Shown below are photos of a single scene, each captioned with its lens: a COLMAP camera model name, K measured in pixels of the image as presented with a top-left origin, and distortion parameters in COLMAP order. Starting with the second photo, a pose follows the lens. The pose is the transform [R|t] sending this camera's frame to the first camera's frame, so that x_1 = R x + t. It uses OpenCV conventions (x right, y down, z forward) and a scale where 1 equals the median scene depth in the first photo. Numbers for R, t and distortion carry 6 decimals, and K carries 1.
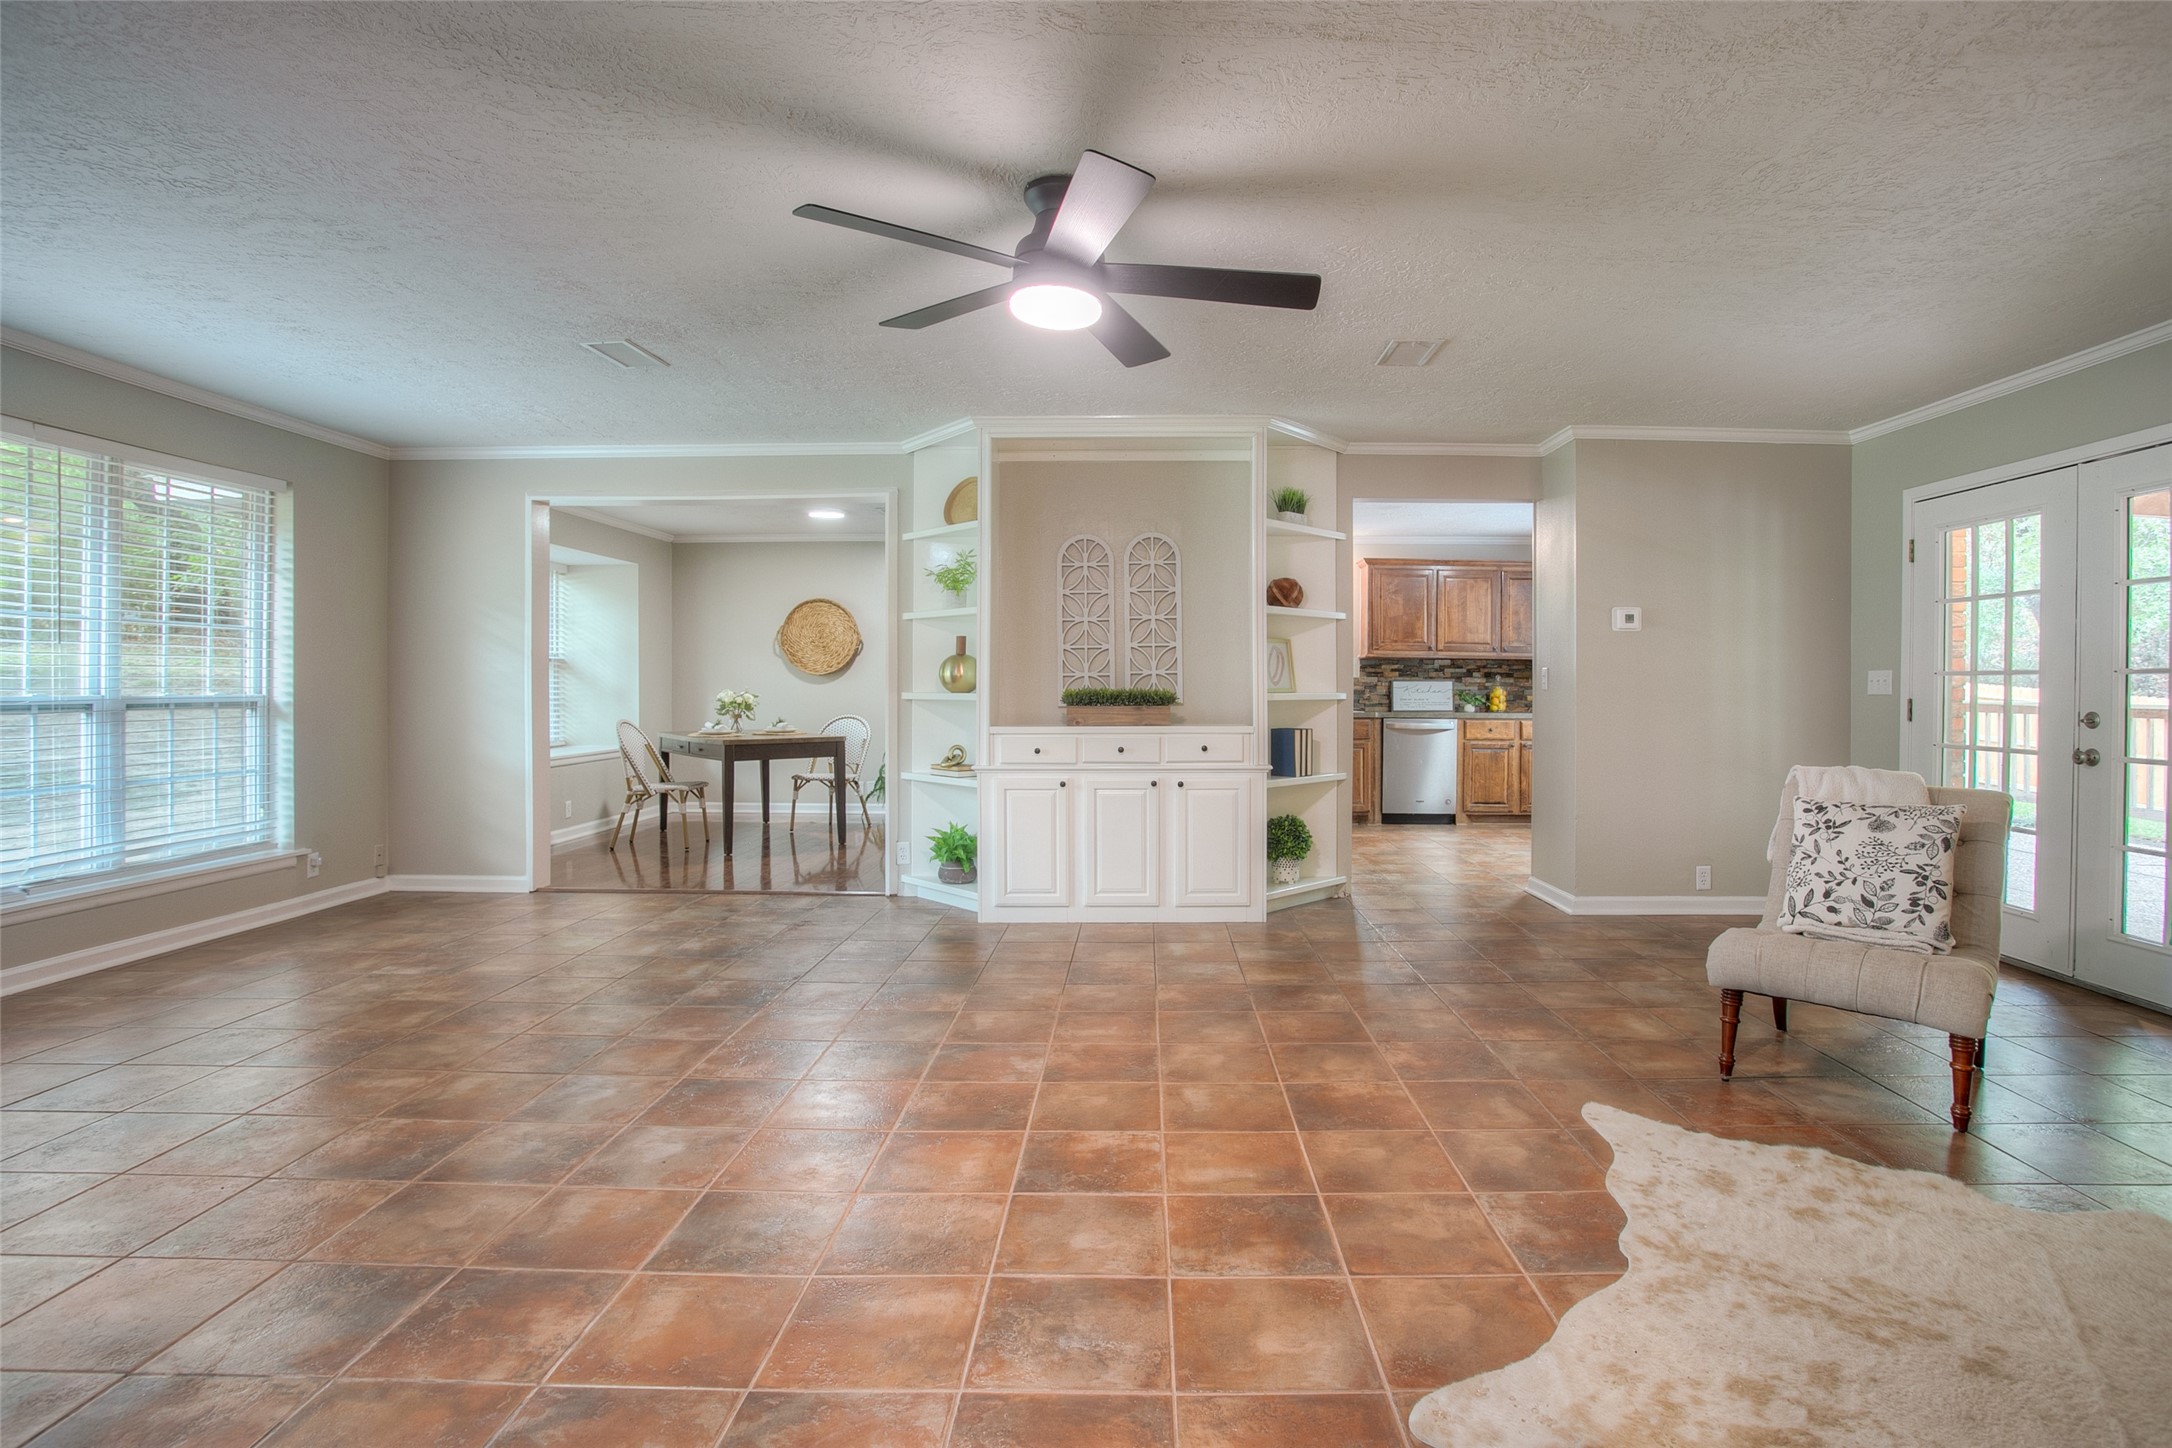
lens RADIAL K [[1122.9, 0, 1096.7], [0, 1122.9, 670.4], [0, 0, 1]] dist [-0.071272, 0.032724]
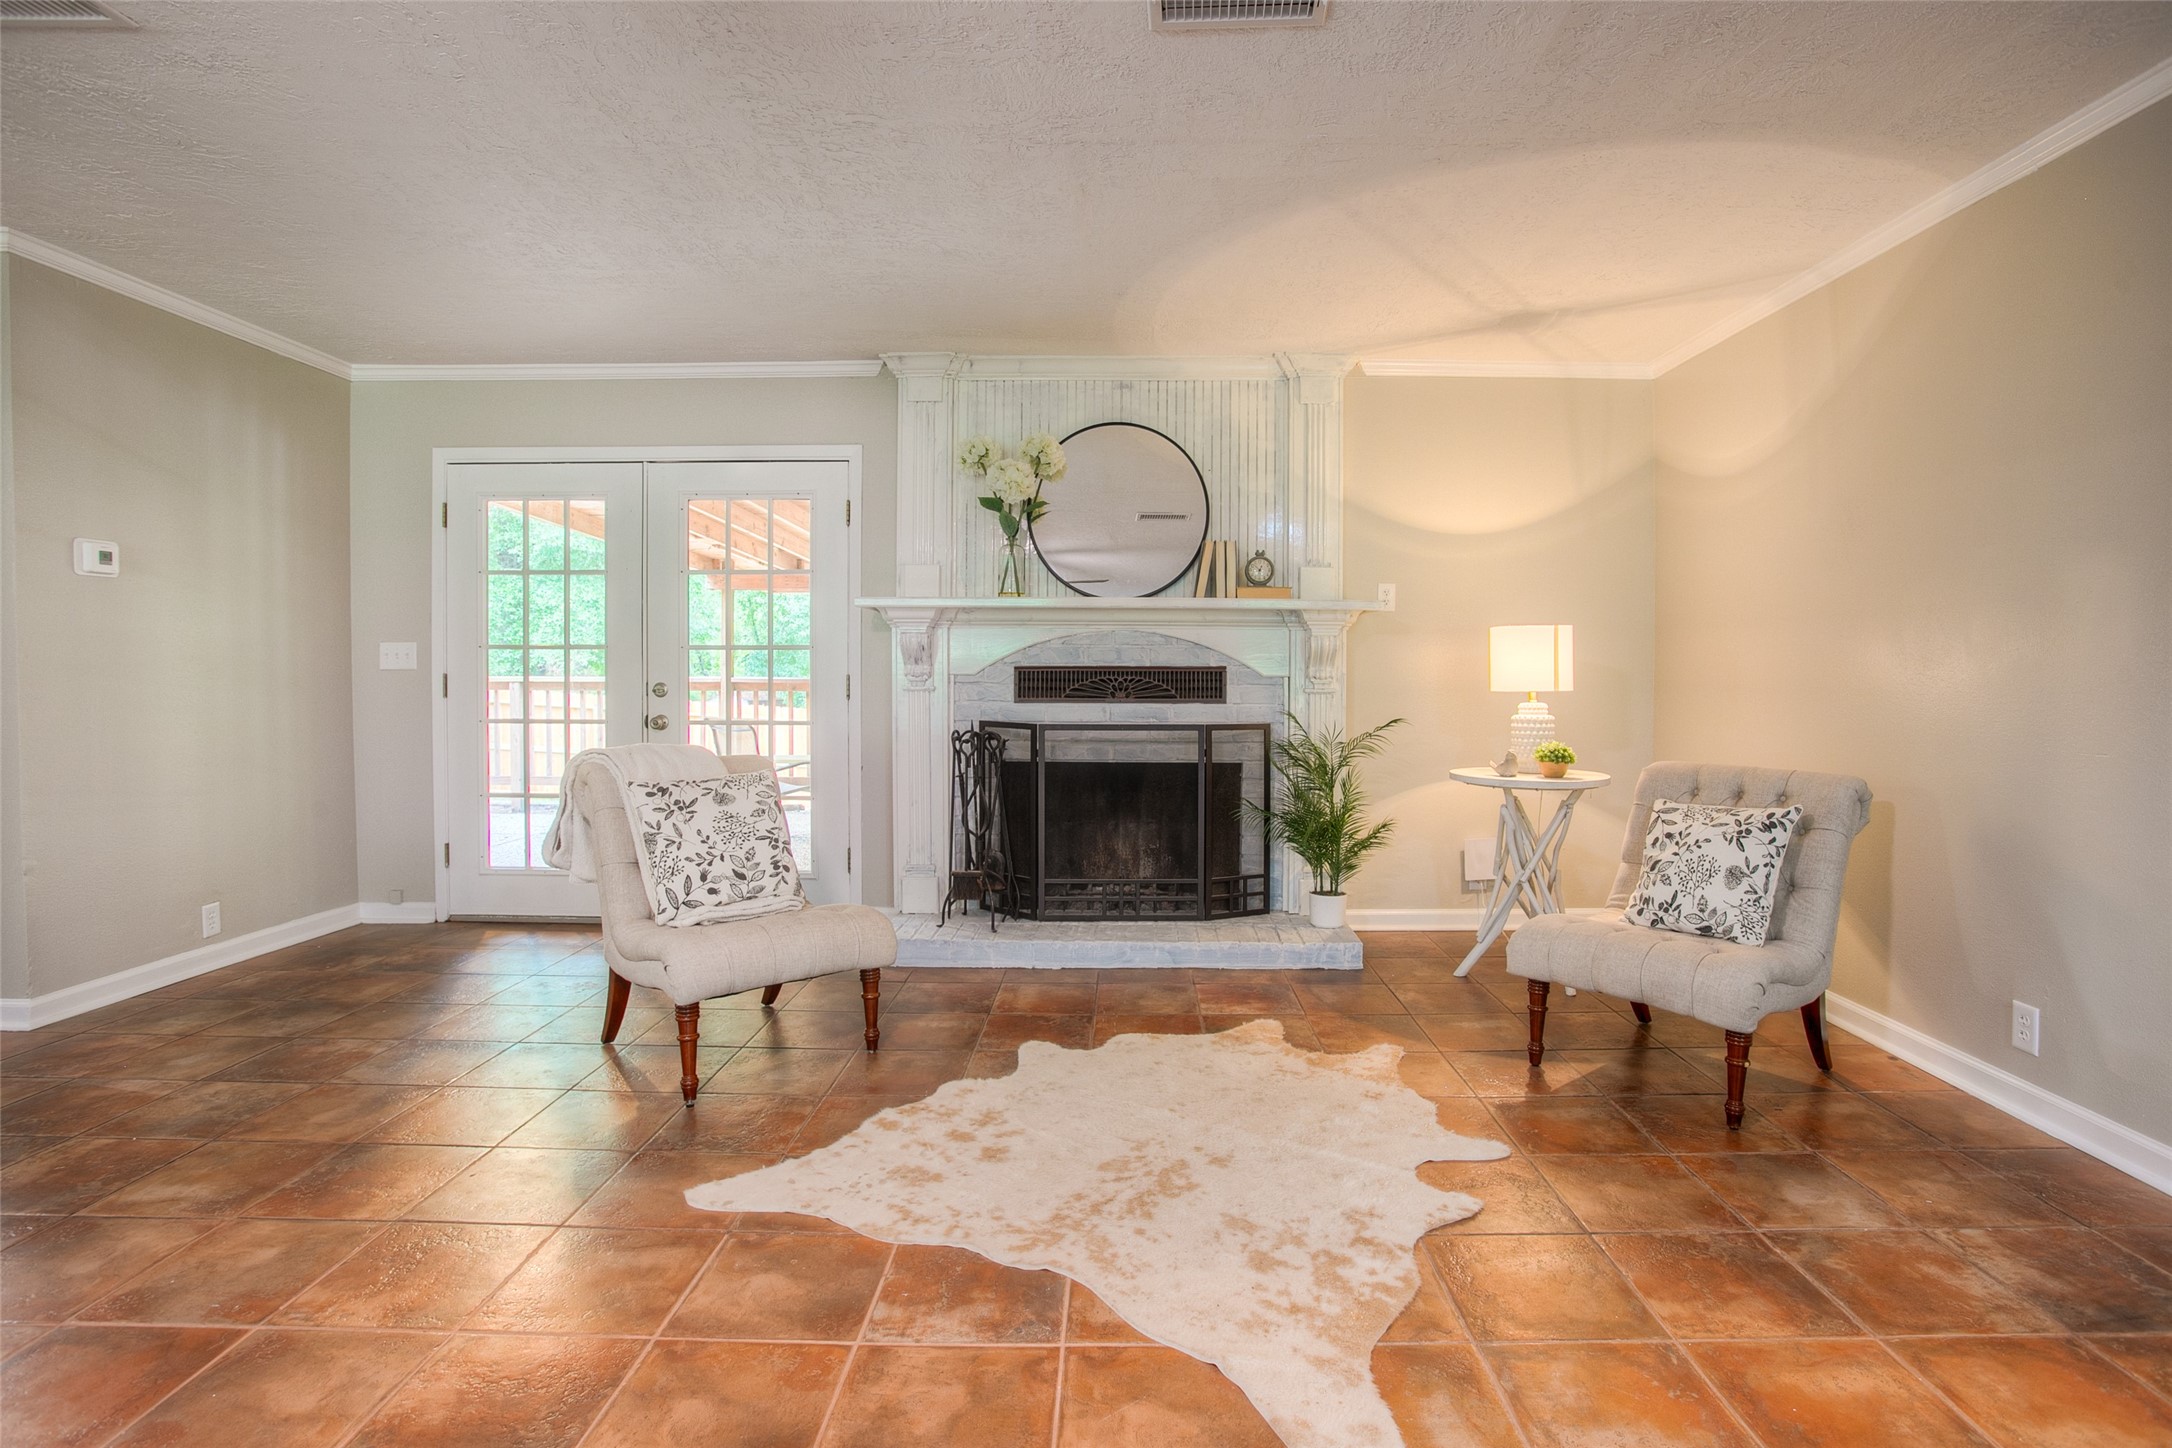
lens RADIAL K [[1122.9, 0, 1096.7], [0, 1122.9, 670.4], [0, 0, 1]] dist [-0.071272, 0.032724]
pose [[-0.052538, -0.008400, 0.998584, -0.330640], [-0.014925, 0.999860, 0.007626, 0.011477], [-0.998507, -0.014504, -0.052656, 0.730320]]
